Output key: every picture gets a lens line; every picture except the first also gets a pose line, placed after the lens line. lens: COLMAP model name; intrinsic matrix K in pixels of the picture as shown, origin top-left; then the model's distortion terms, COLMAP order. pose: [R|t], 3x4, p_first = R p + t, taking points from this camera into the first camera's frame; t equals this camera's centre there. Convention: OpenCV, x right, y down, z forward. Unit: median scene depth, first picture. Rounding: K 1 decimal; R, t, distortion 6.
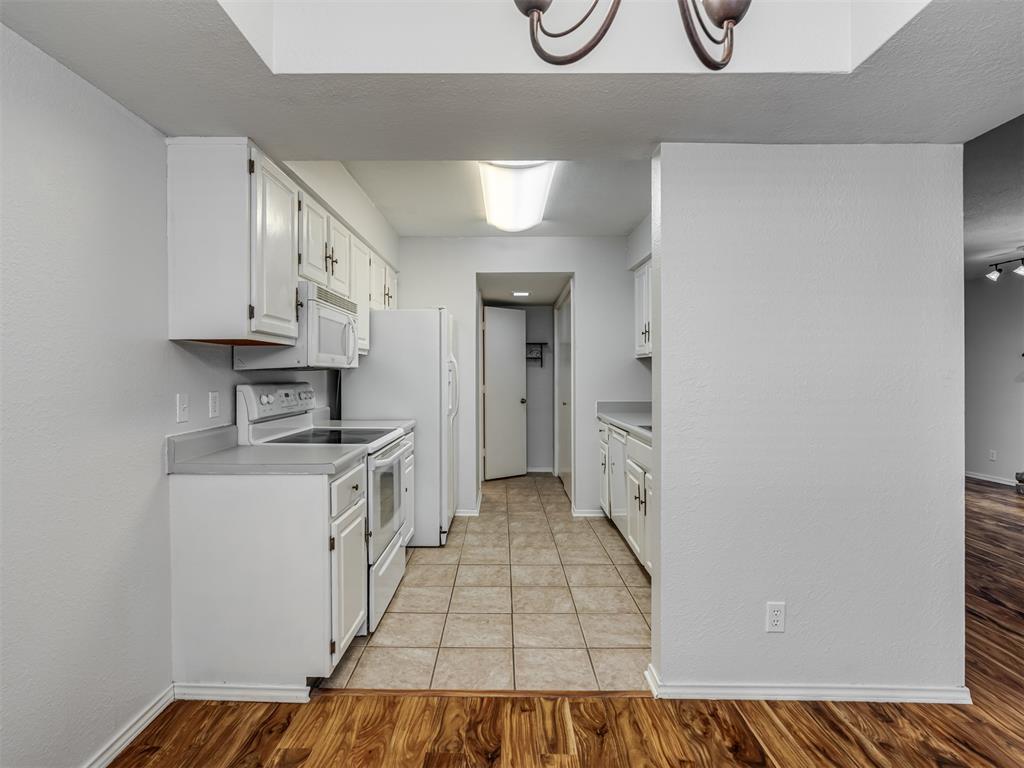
lens RADIAL K [[523.8, 0, 508.8], [0, 523.8, 382.8], [0, 0, 1]] dist [-0.003490, 0.000988]
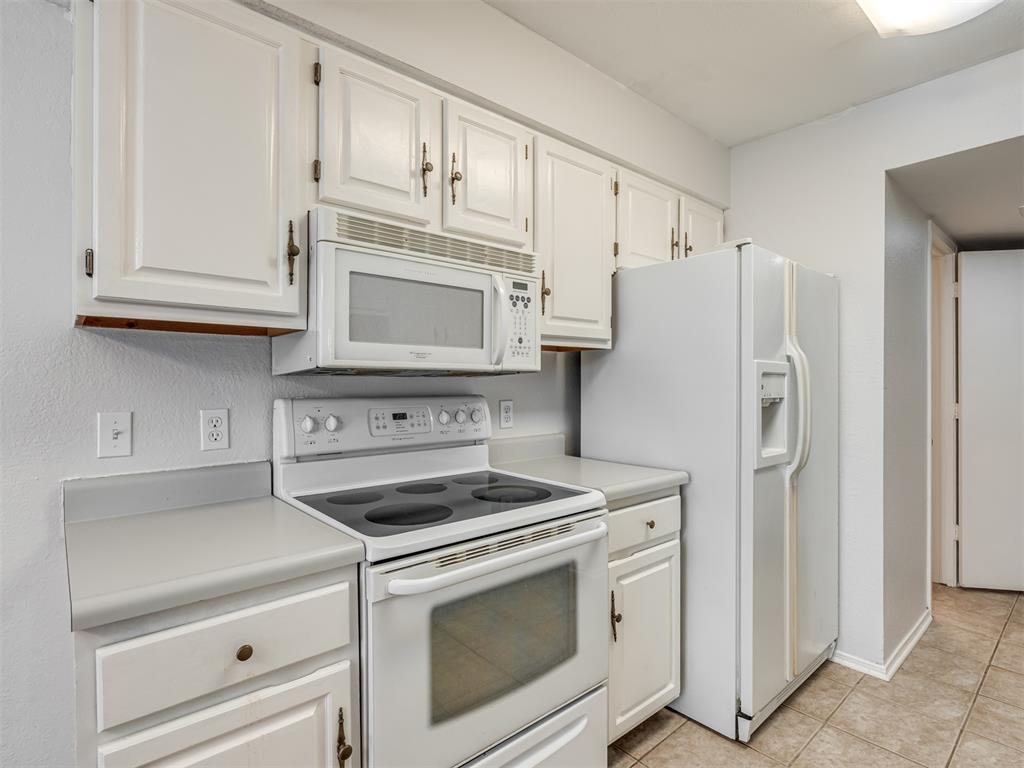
lens RADIAL K [[523.8, 0, 508.8], [0, 523.8, 382.8], [0, 0, 1]] dist [-0.003490, 0.000988]
pose [[0.649455, 0.001344, -0.760399, 0.144392], [-0.013317, 0.999865, -0.009607, -0.012552], [0.760283, 0.016365, 0.649386, 0.788628]]
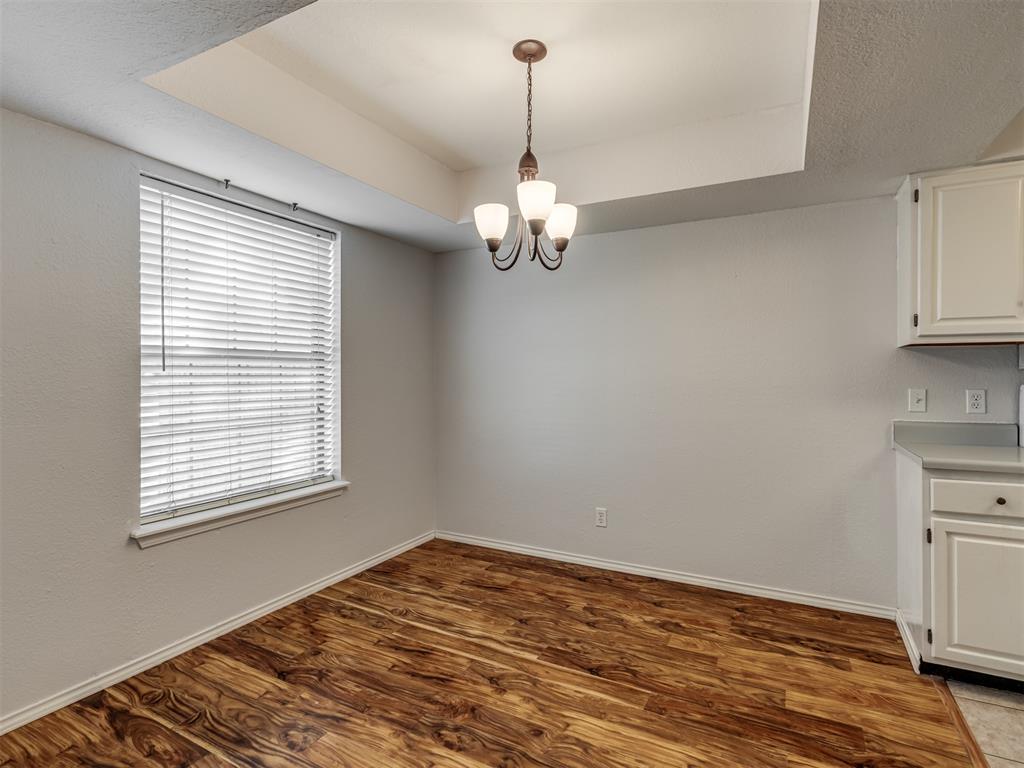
lens RADIAL K [[523.8, 0, 508.8], [0, 523.8, 382.8], [0, 0, 1]] dist [-0.003490, 0.000988]
pose [[-0.472168, 0.011292, -0.881436, 0.784245], [-0.012774, 0.999725, 0.019650, -0.005071], [0.881416, 0.020538, -0.471894, 0.603928]]
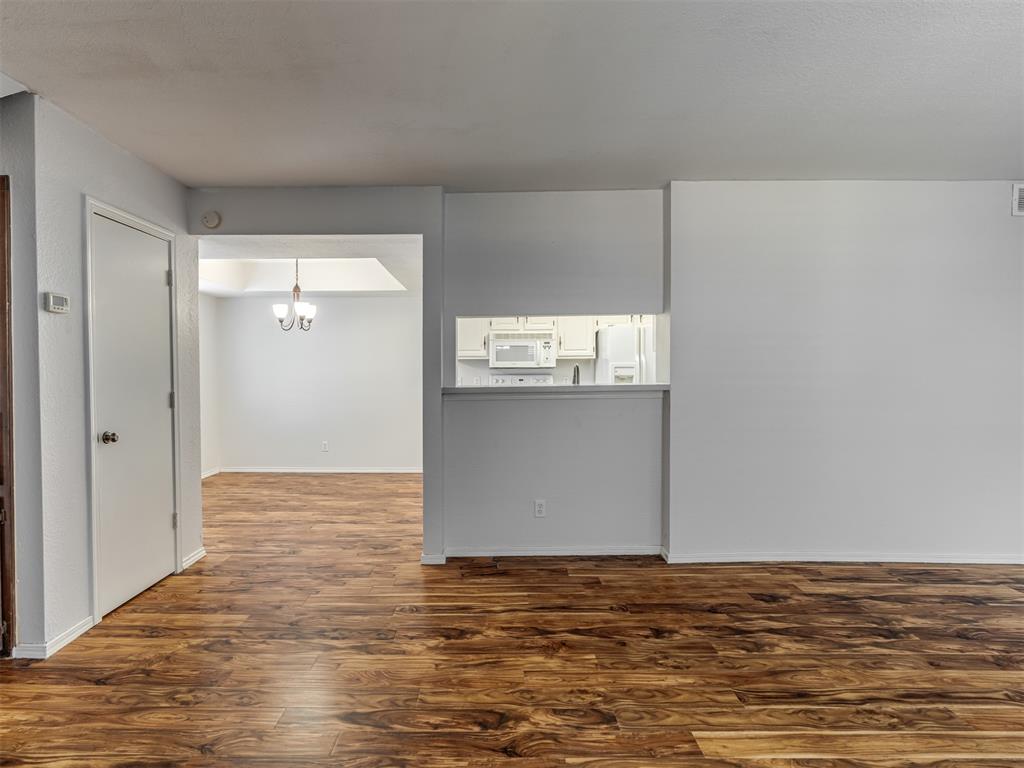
lens RADIAL K [[538.9, 0, 488.5], [0, 538.9, 381.6], [0, 0, 1]] dist [-0.002548, 0.001409]
pose [[-0.011307, 0.024526, -0.999635, 2.112799], [-0.011687, 0.999628, 0.024658, -0.027155], [0.999868, 0.011961, -0.011016, 1.005500]]
